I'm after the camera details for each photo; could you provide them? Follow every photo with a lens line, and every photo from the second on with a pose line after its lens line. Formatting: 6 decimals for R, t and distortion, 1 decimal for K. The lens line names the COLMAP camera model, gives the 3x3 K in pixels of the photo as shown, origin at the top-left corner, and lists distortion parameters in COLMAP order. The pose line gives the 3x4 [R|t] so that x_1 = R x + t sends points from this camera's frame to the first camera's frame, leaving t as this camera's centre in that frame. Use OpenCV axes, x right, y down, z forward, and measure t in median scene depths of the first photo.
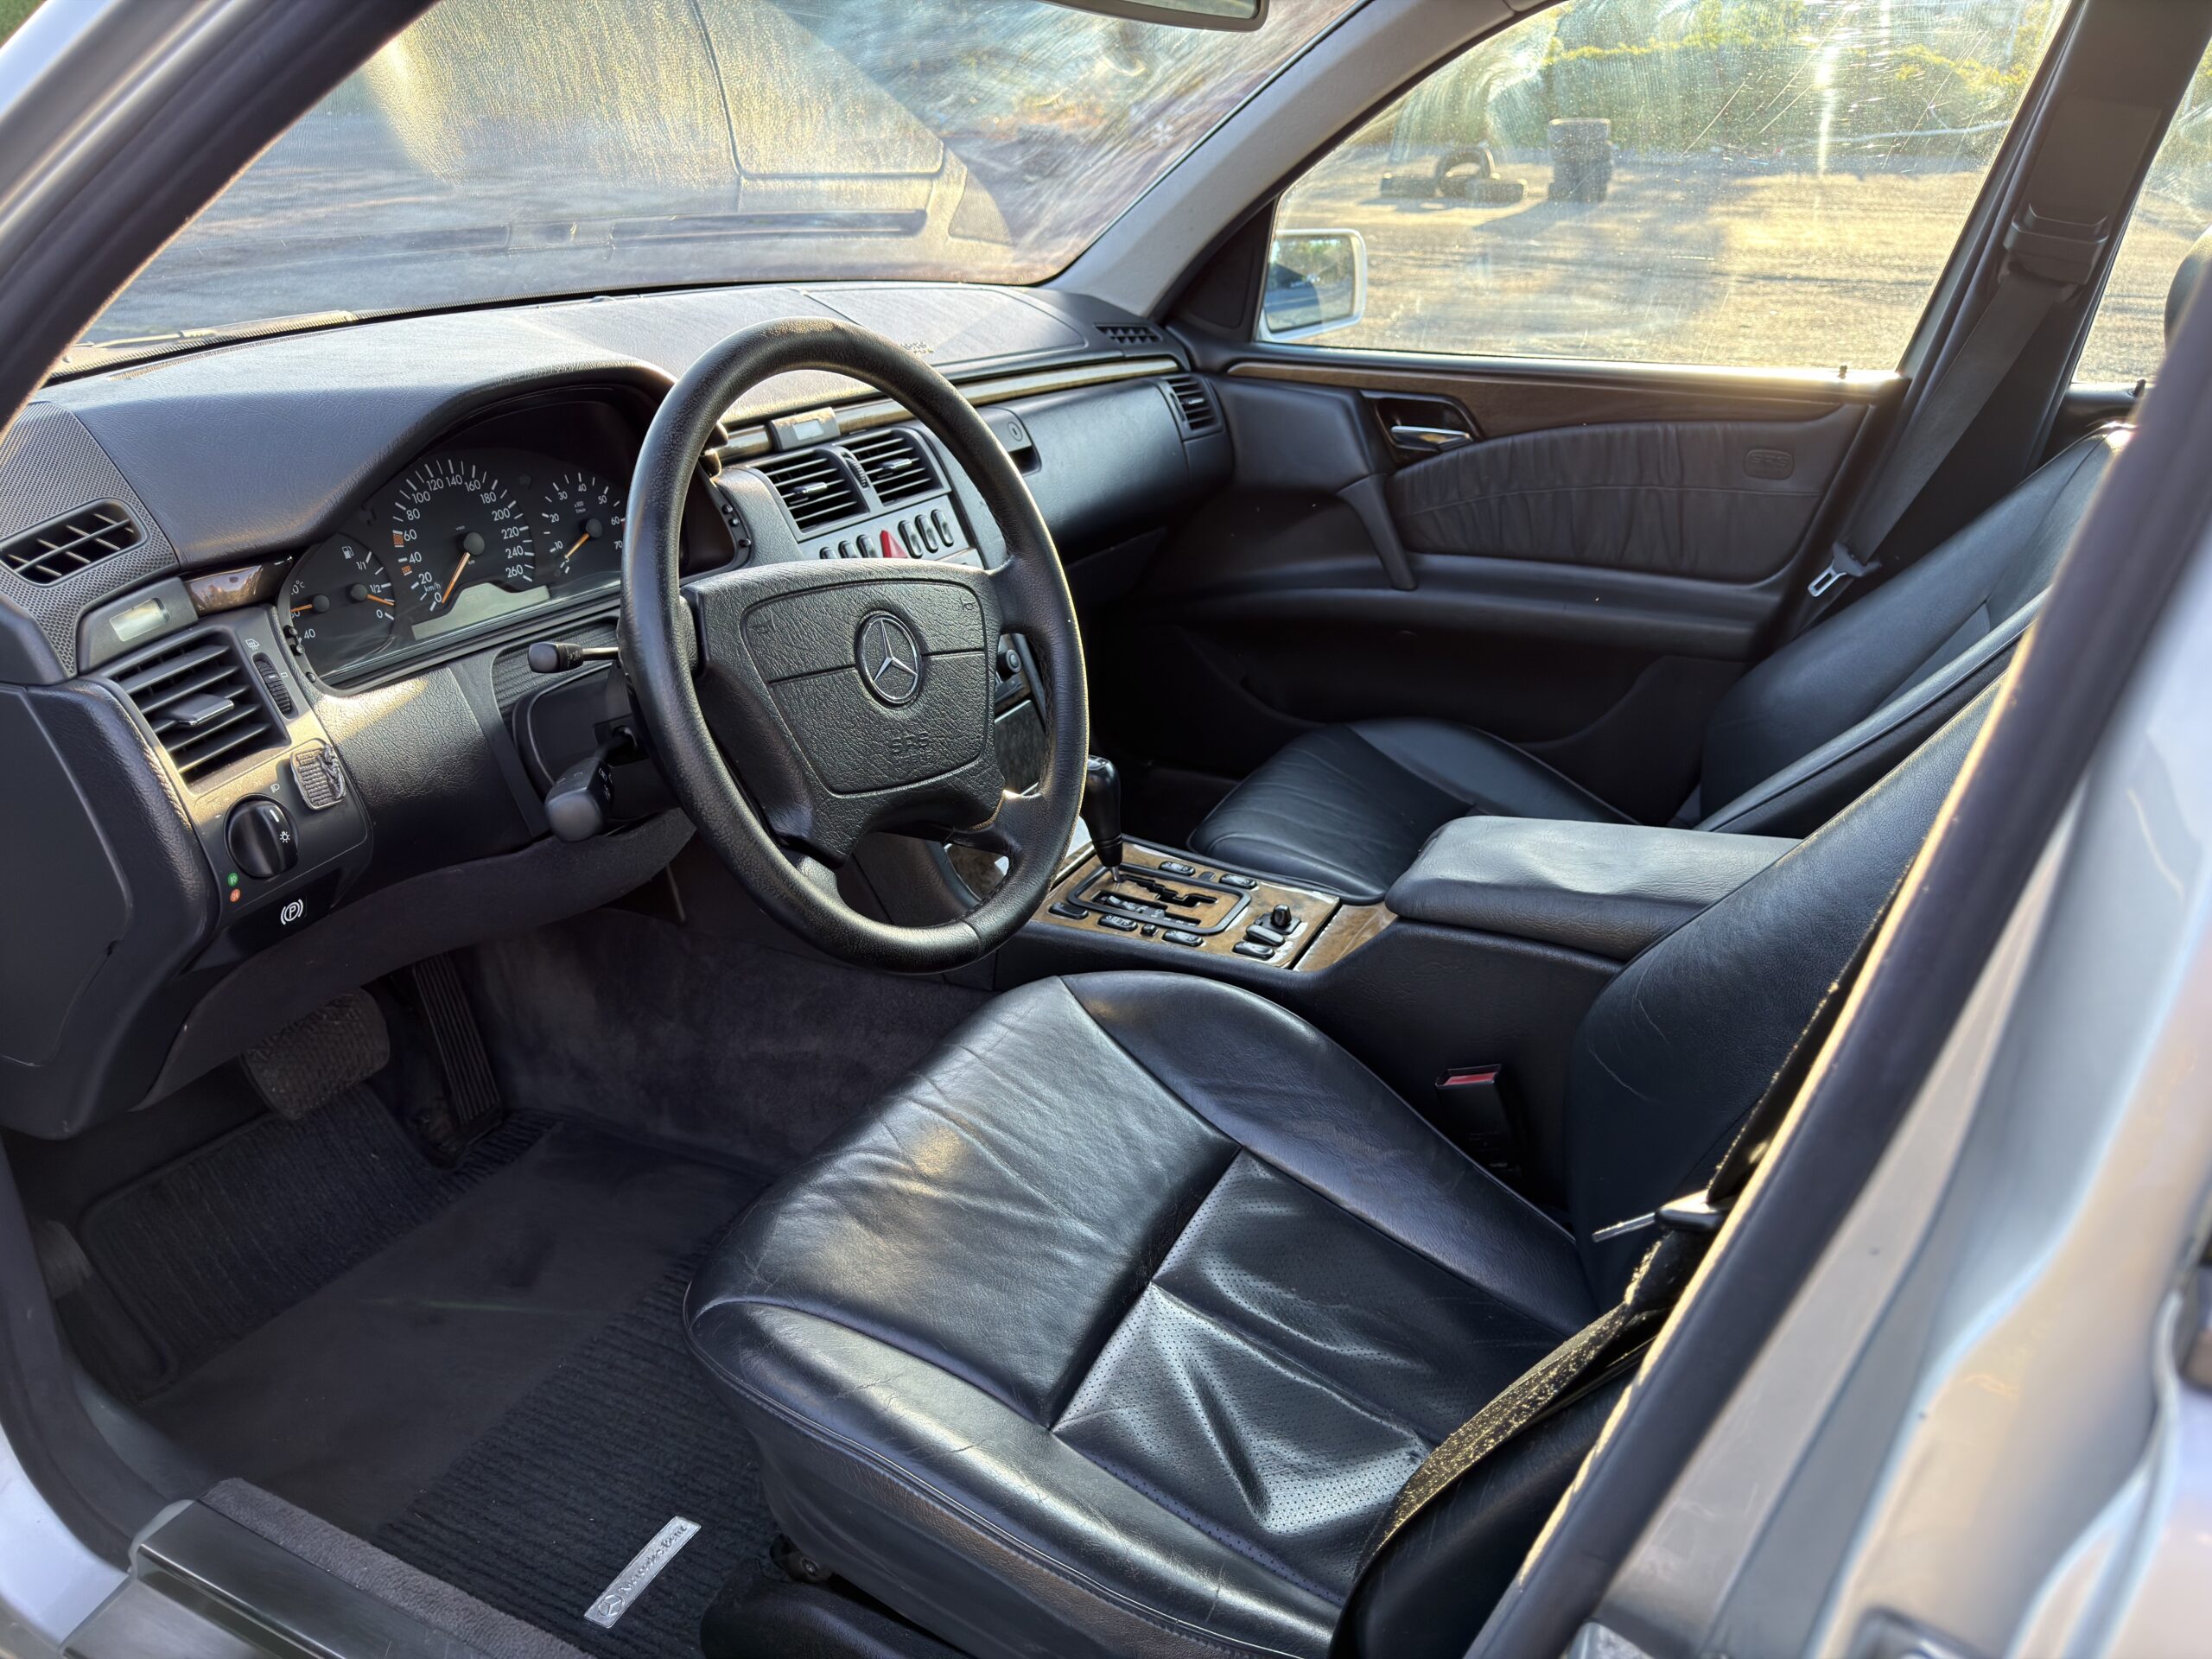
lens RADIAL K [[1608.8, 0, 1106.0], [0, 1608.8, 829.5], [0, 0, 1]] dist [0.005378, -0.006657]
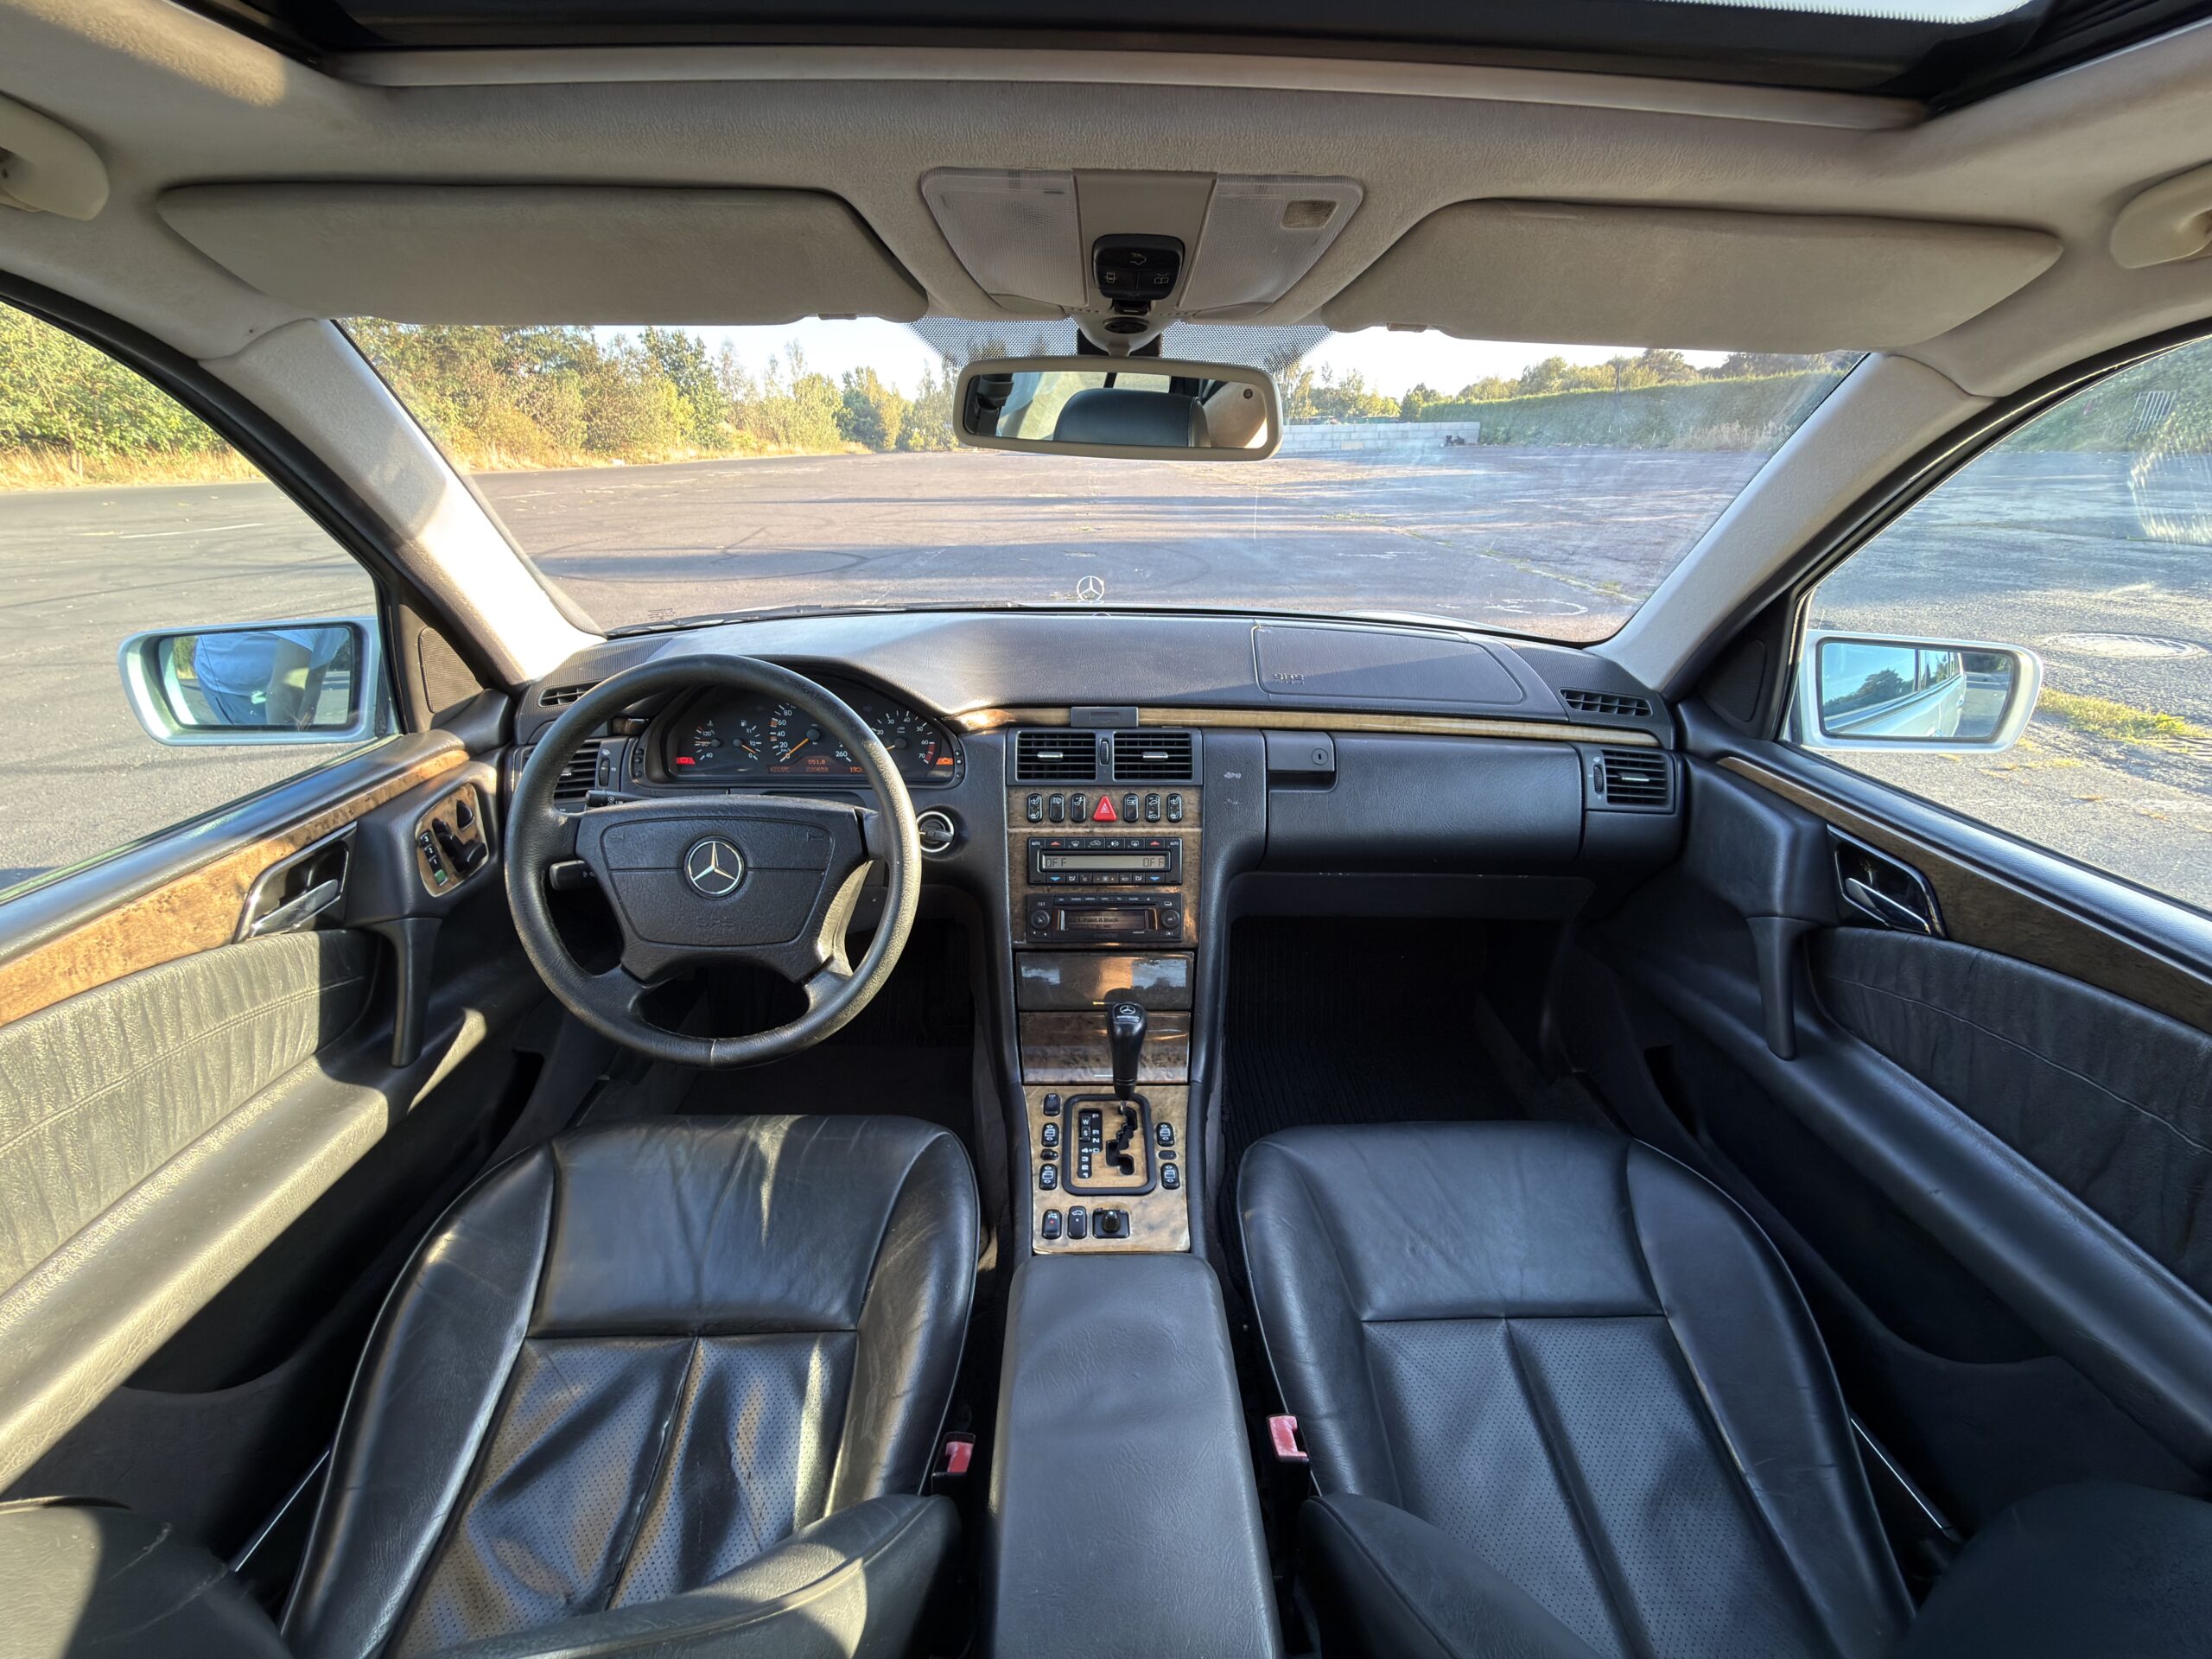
lens RADIAL K [[816.7, 0, 1096.2], [0, 816.7, 836.1], [0, 0, 1]] dist [-0.008565, 0.000009]
pose [[0.466429, 0.357226, -0.809218, 0.448157], [-0.352798, 0.914043, 0.200149, -0.291492], [0.811158, 0.192135, 0.552365, 0.594972]]
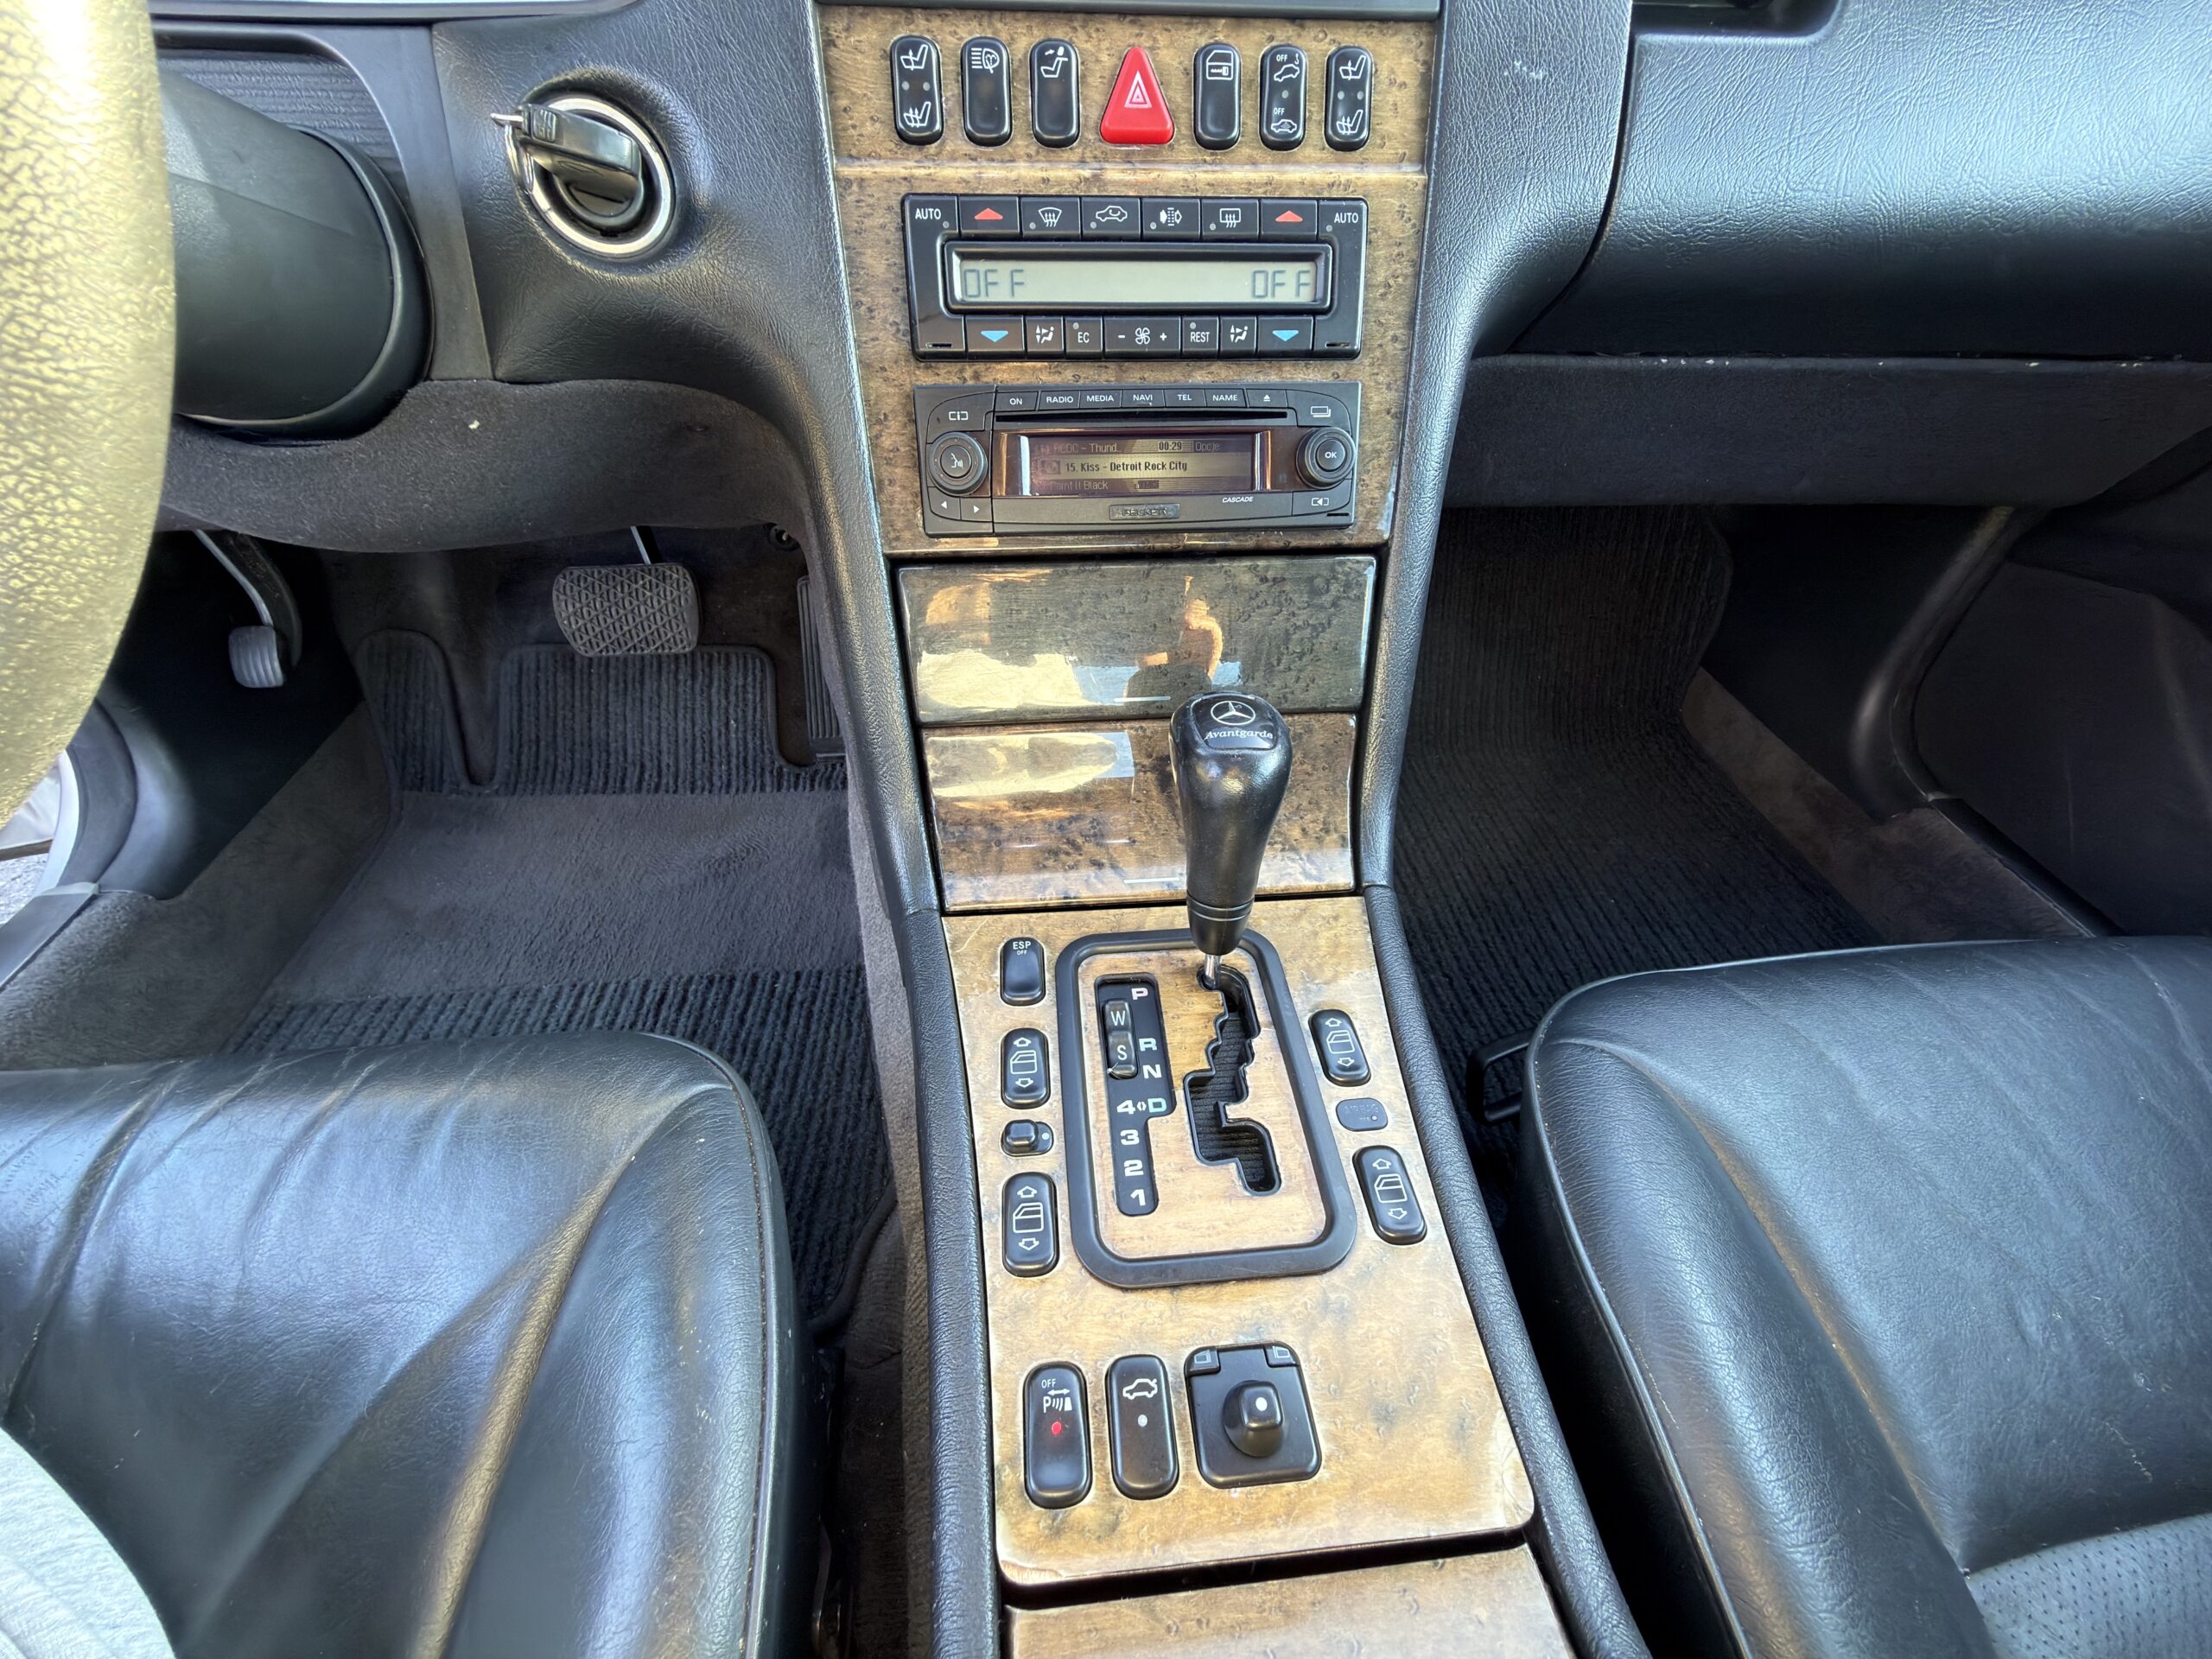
lens RADIAL K [[816.7, 0, 1096.2], [0, 816.7, 836.1], [0, 0, 1]] dist [-0.008565, 0.000009]
pose [[0.531358, 0.595684, -0.602344, 0.113328], [-0.350648, 0.801911, 0.483720, -0.109462], [0.771171, -0.045818, 0.634978, 0.832612]]
